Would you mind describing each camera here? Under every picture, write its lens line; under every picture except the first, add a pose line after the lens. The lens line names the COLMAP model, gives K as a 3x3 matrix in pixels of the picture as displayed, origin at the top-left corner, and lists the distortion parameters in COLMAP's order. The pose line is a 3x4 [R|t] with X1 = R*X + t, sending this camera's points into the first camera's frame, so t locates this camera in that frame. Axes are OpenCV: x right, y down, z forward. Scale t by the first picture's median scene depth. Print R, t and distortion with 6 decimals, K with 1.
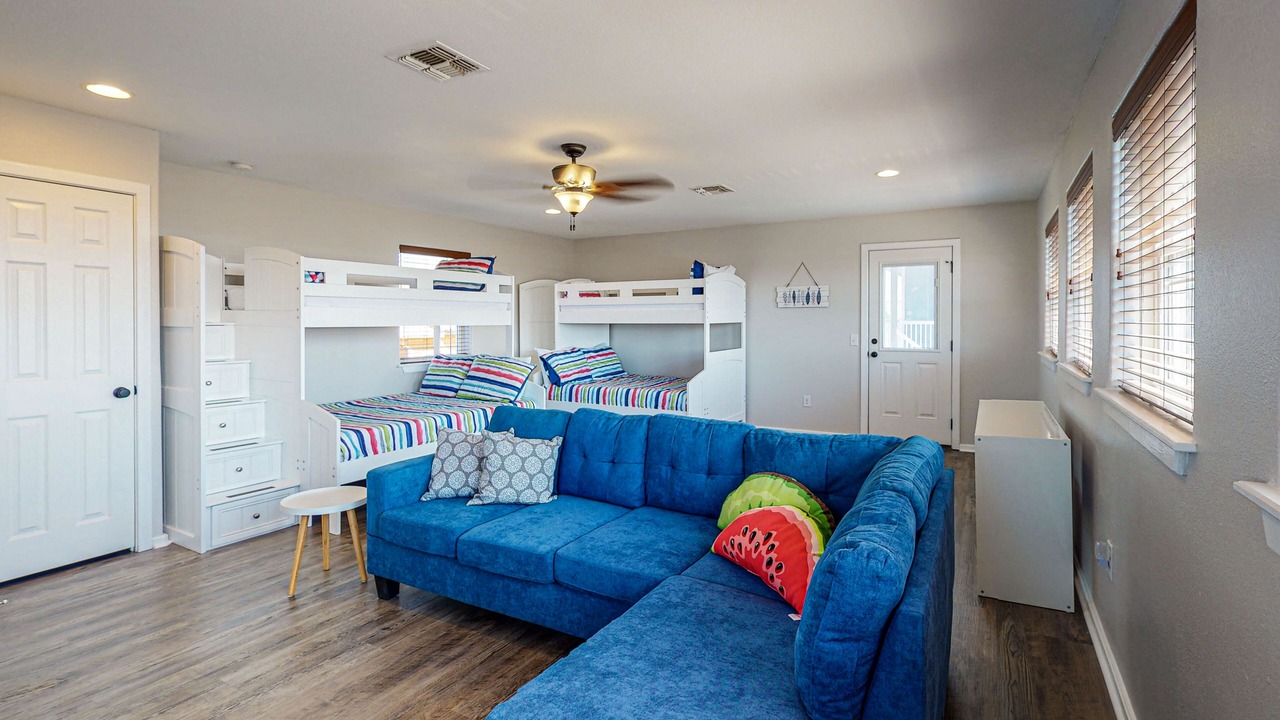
lens RADIAL K [[567.8, 0, 644.7], [0, 567.8, 358.5], [0, 0, 1]] dist [0.001340, 0.000024]
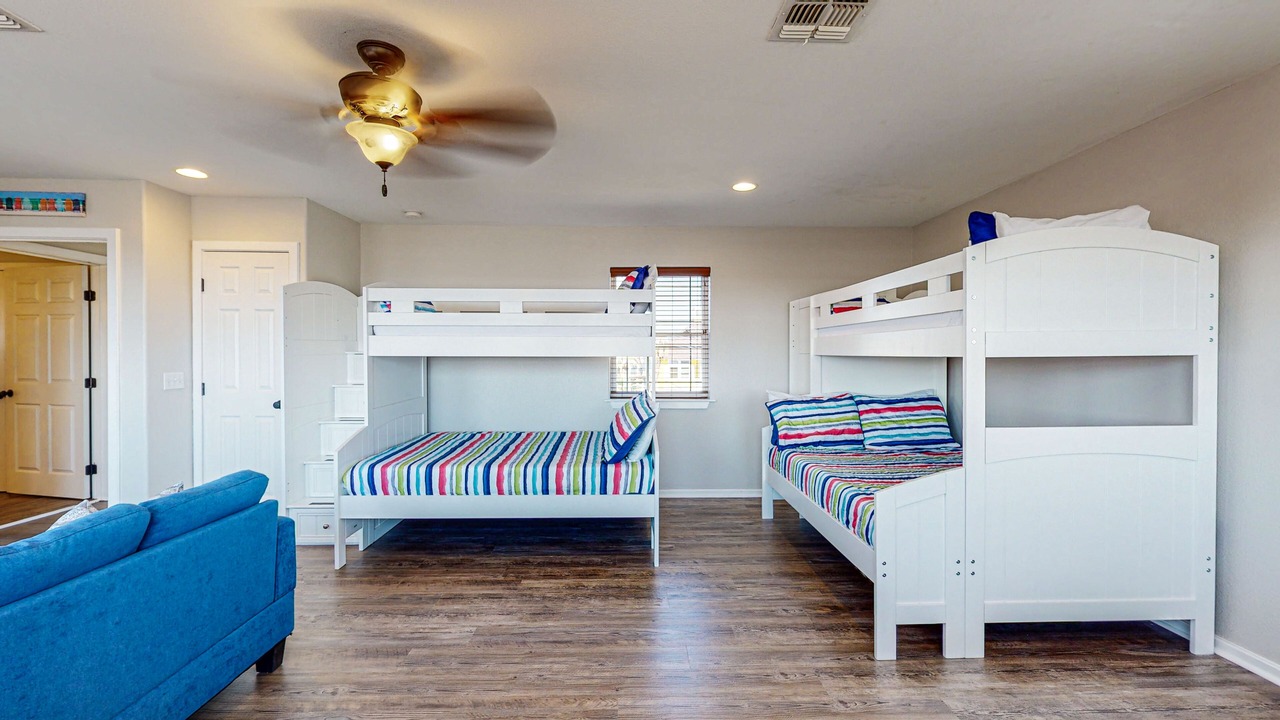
lens RADIAL K [[567.8, 0, 644.7], [0, 567.8, 358.5], [0, 0, 1]] dist [0.001340, 0.000024]
pose [[0.530382, 0.015223, -0.847622, 0.346043], [-0.058083, 0.998142, -0.018418, -0.038991], [0.845766, 0.059000, 0.530281, 0.566266]]
